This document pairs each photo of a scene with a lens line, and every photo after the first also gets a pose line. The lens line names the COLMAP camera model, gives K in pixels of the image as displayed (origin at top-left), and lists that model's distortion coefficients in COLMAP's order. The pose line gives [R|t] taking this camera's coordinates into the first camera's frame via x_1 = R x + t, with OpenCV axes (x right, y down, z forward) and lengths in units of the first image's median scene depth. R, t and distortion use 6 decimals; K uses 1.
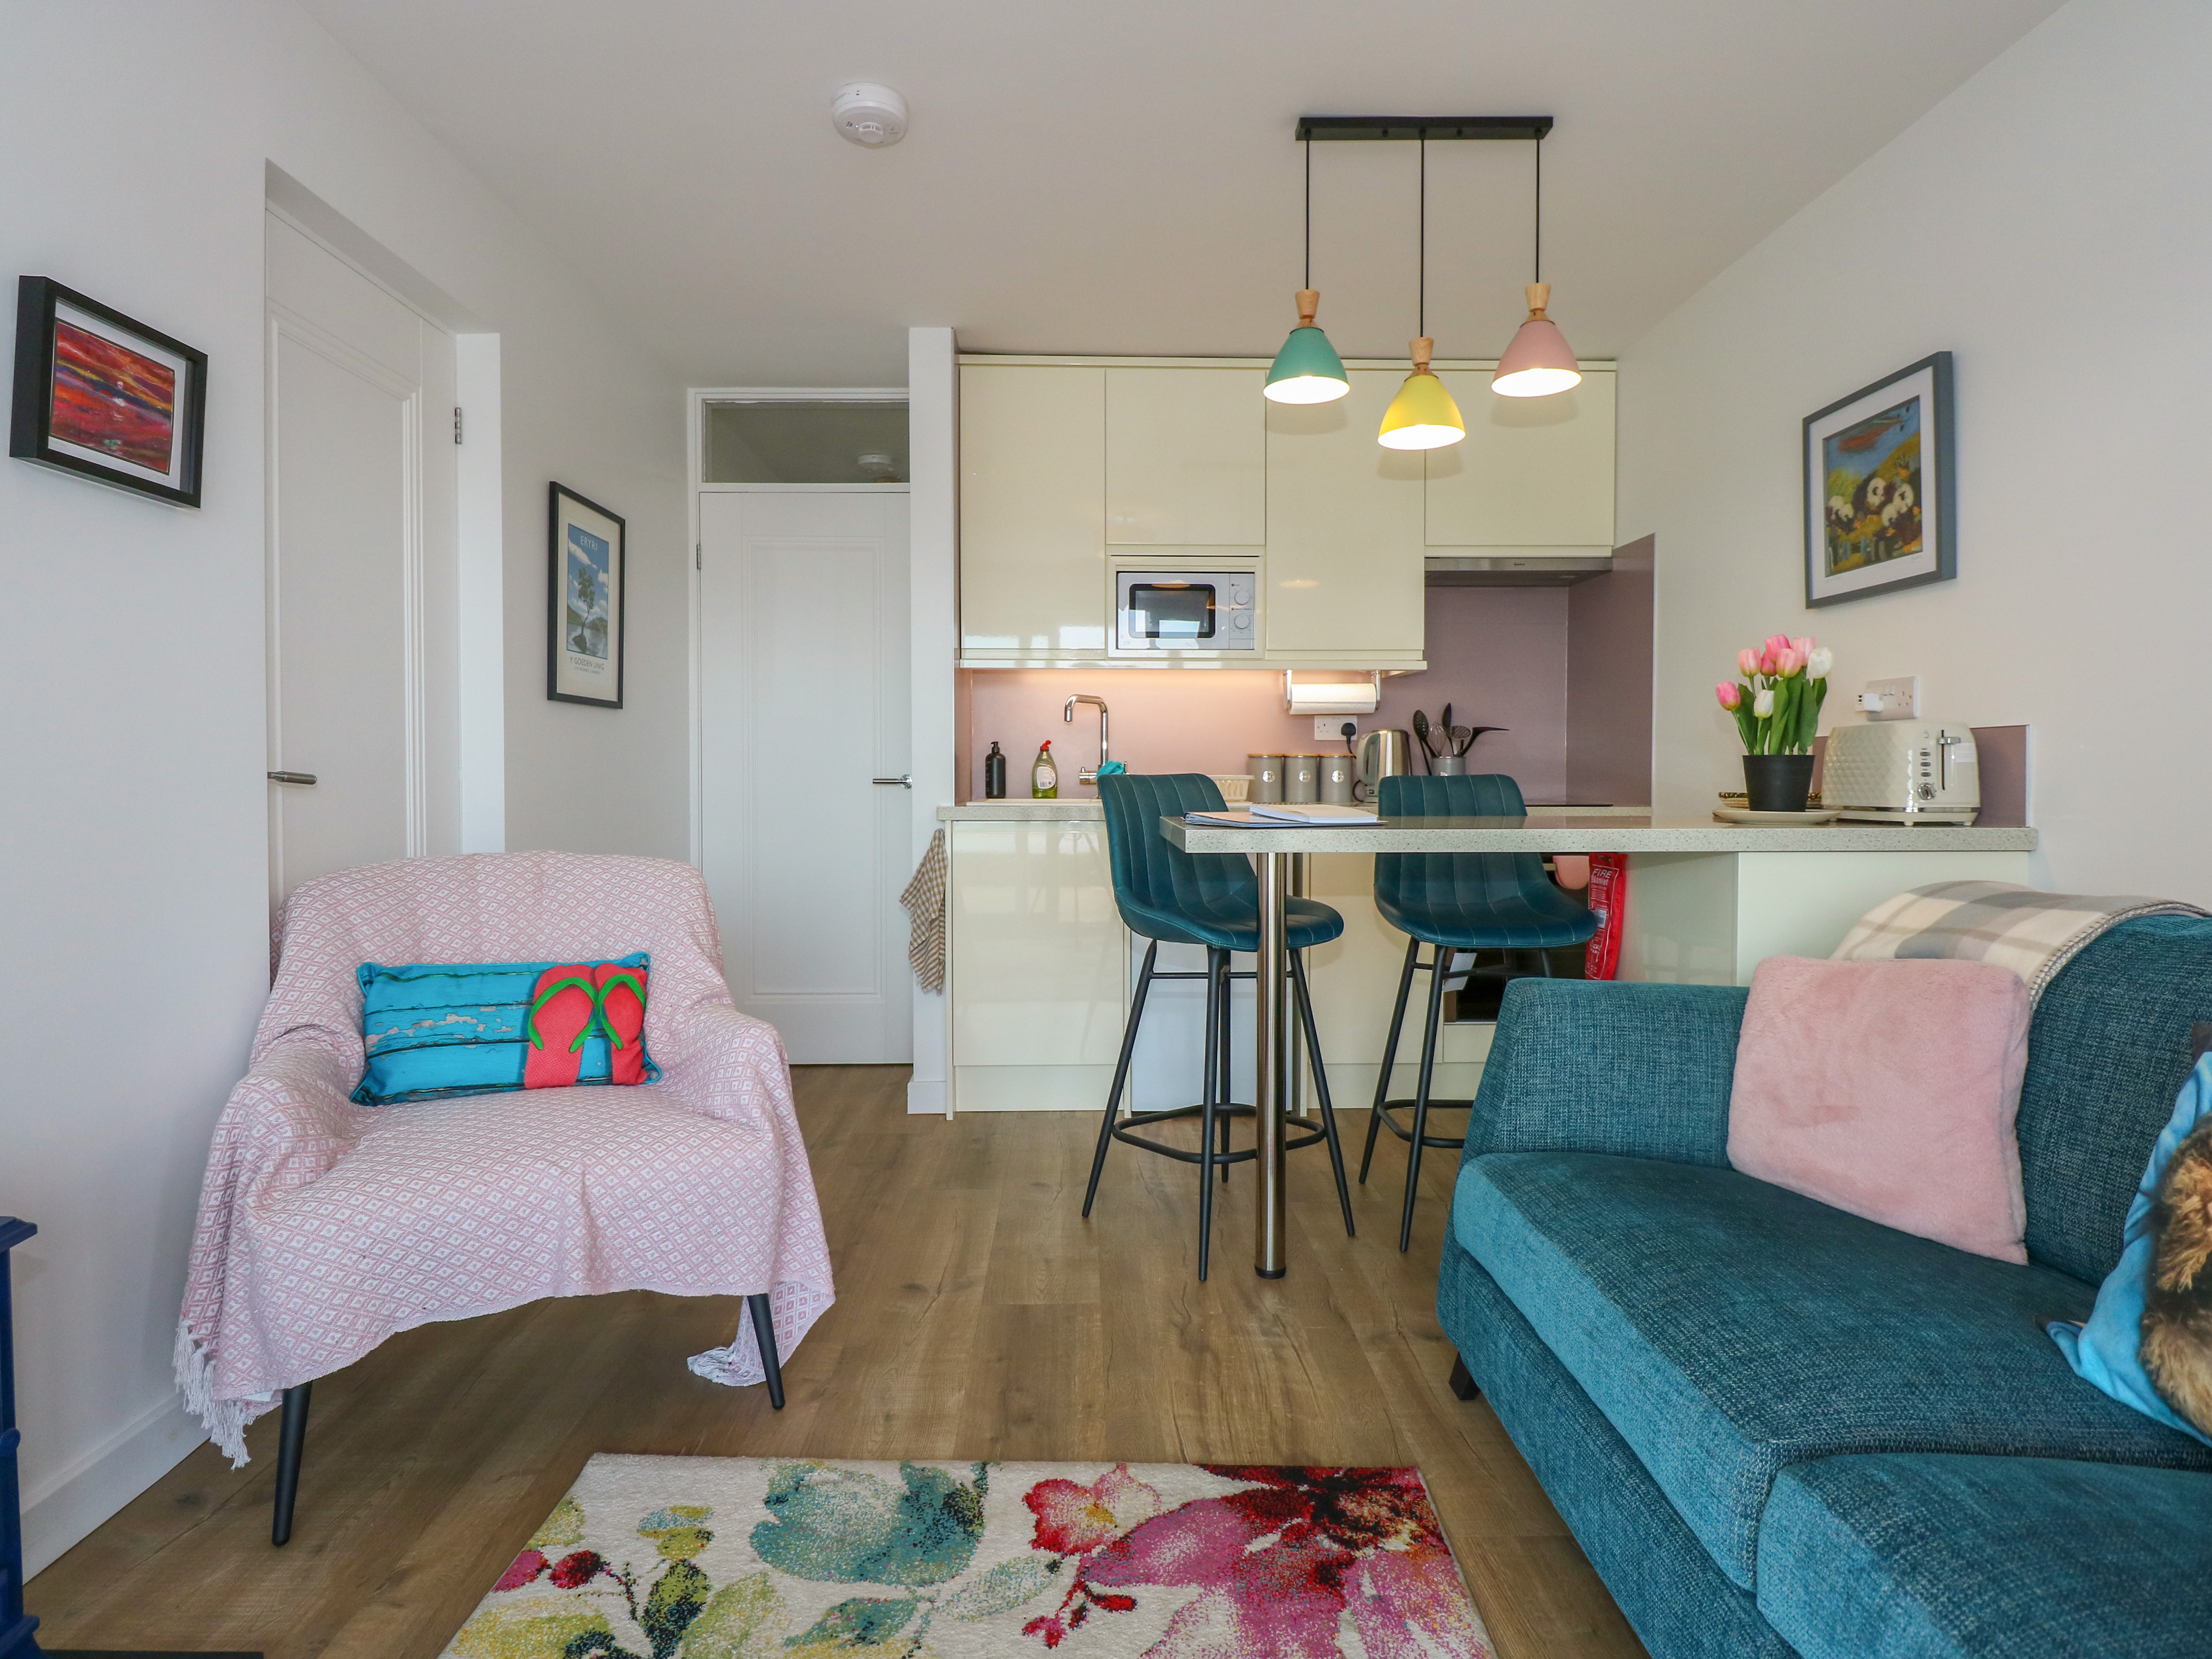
lens RADIAL K [[1208.9, 0, 1107.6], [0, 1208.9, 816.5], [0, 0, 1]] dist [-0.002163, -0.005200]
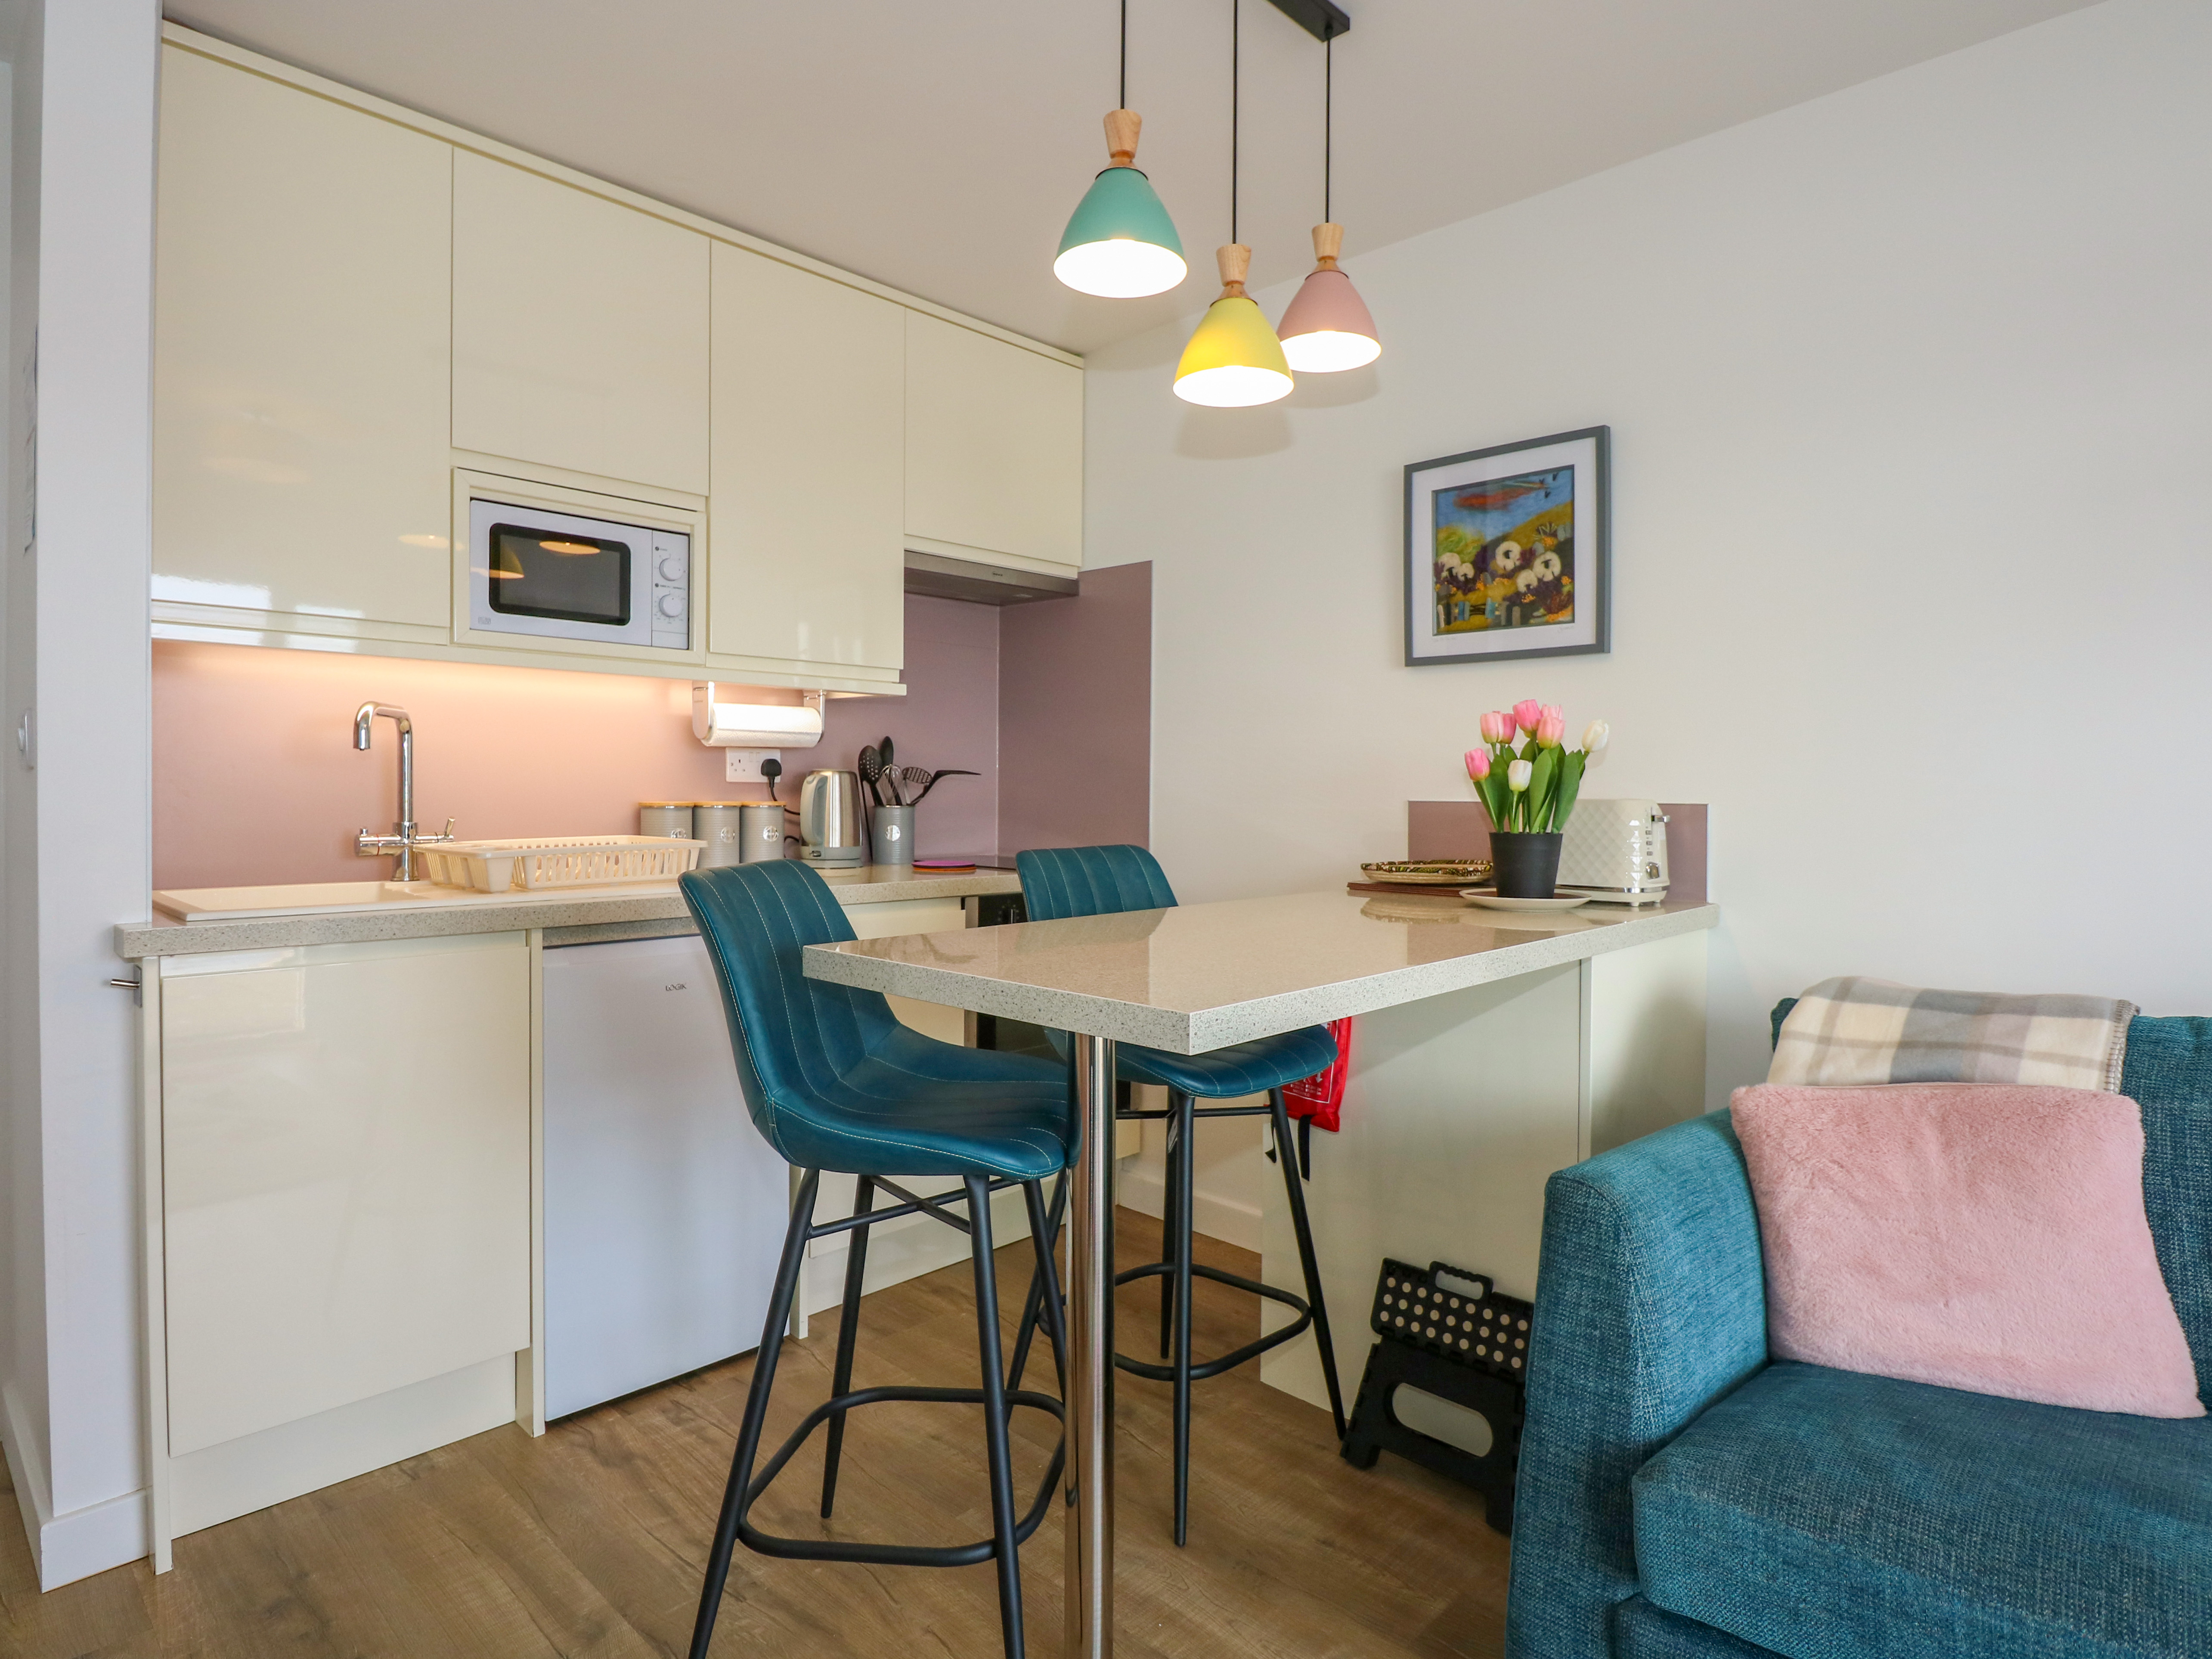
lens RADIAL K [[1209.1, 0, 1103.6], [0, 1209.1, 816.6], [0, 0, 1]] dist [-0.002163, -0.005200]
pose [[0.703636, -0.011526, 0.710467, -0.286493], [0.016004, 0.999872, 0.000371, -0.062887], [-0.710380, 0.011109, 0.703731, 0.542558]]
